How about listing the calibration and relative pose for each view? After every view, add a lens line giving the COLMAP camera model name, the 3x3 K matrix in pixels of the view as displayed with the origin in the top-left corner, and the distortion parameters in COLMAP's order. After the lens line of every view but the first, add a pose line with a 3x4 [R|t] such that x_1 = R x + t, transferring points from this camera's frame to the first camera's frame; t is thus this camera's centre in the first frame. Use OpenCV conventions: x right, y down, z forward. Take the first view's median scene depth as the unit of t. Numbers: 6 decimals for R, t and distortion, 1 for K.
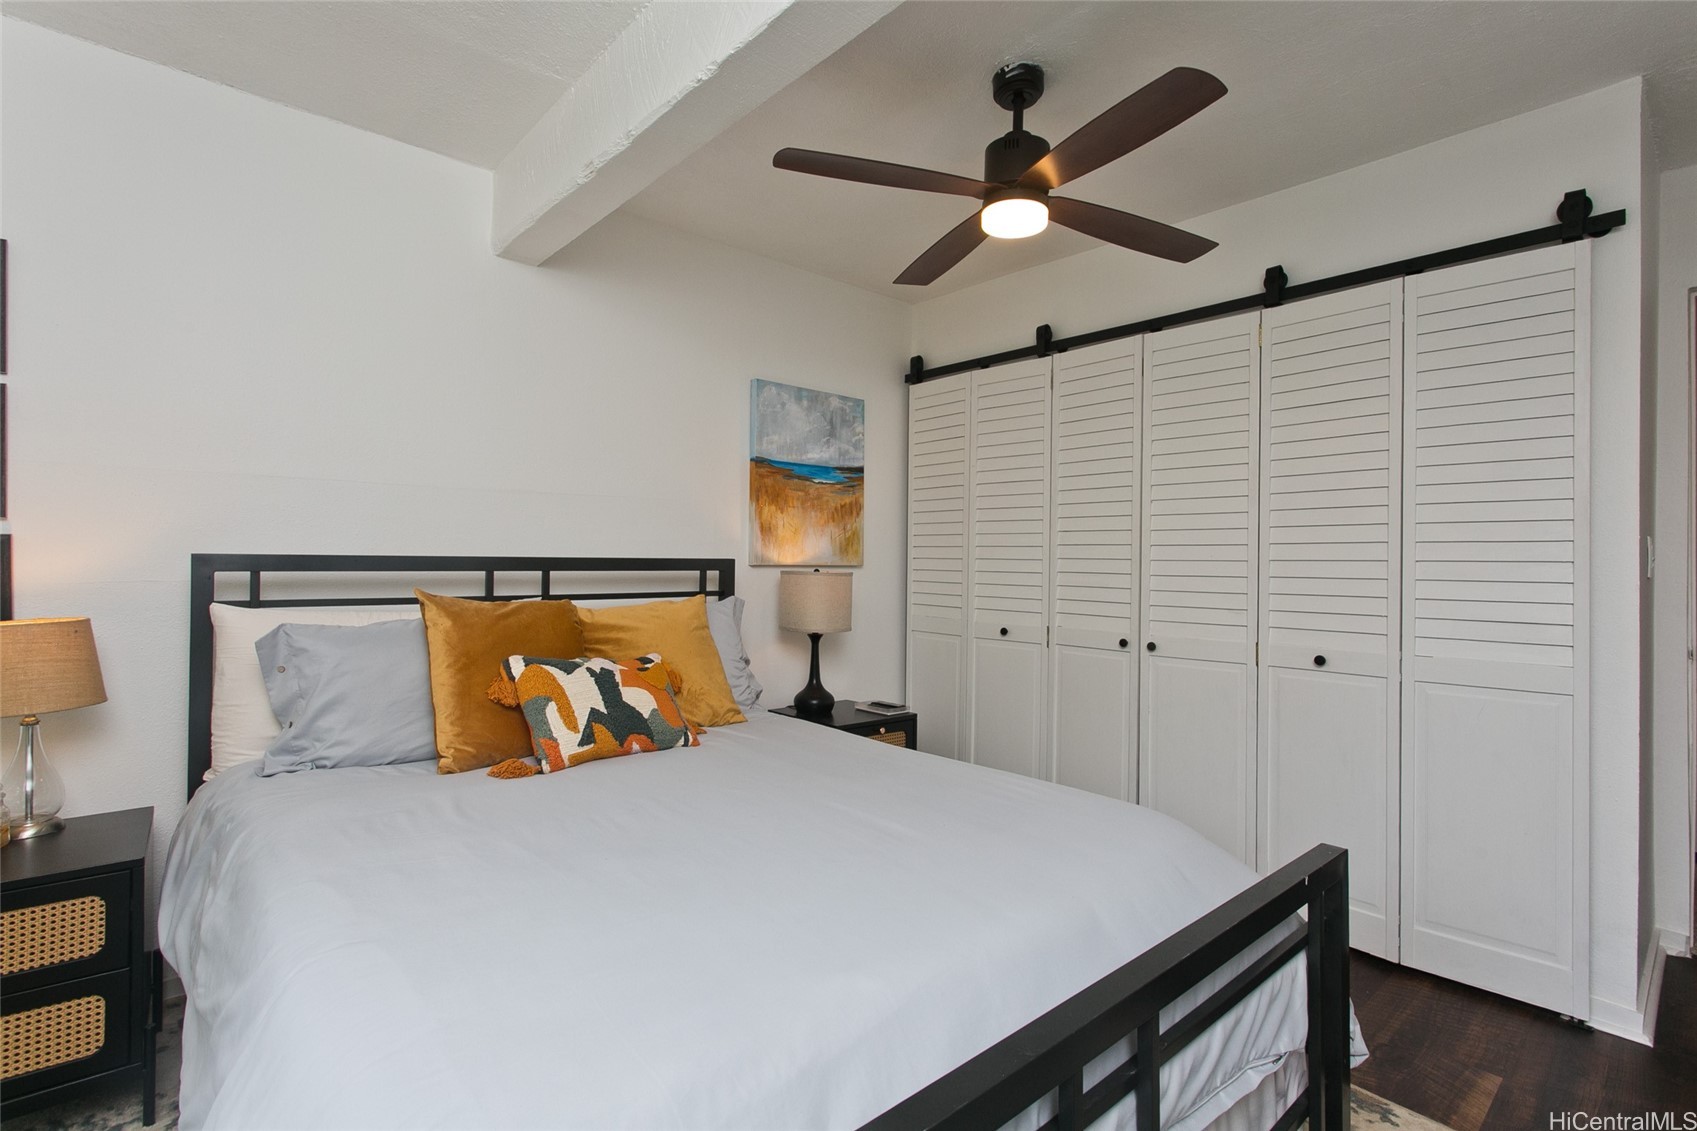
lens RADIAL K [[798.6, 0, 847.2], [0, 798.6, 554.7], [0, 0, 1]] dist [0.003190, 0.000251]
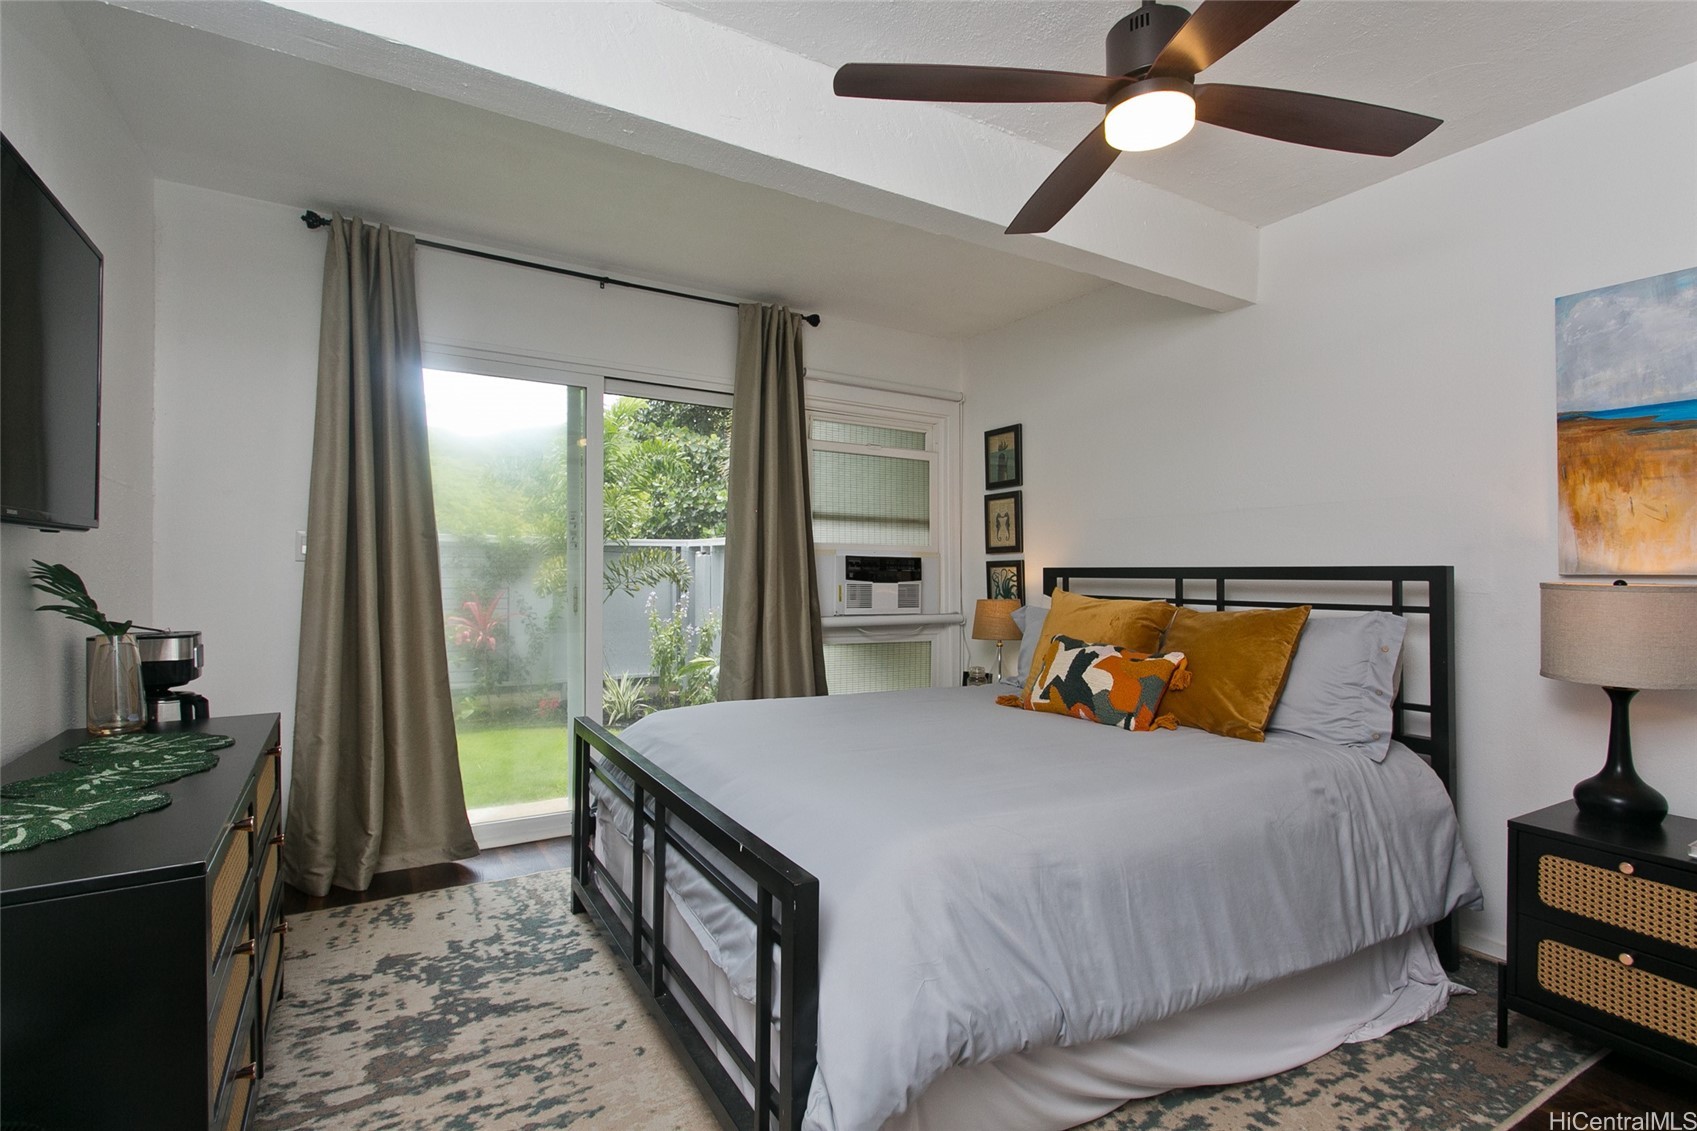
lens RADIAL K [[798.6, 0, 849.4], [0, 798.6, 570.8], [0, 0, 1]] dist [0.003190, 0.000251]
pose [[-0.189293, -0.004418, -0.981911, 0.655170], [0.009051, 0.999940, -0.006244, 0.008391], [0.981879, -0.010069, -0.189241, 0.532567]]
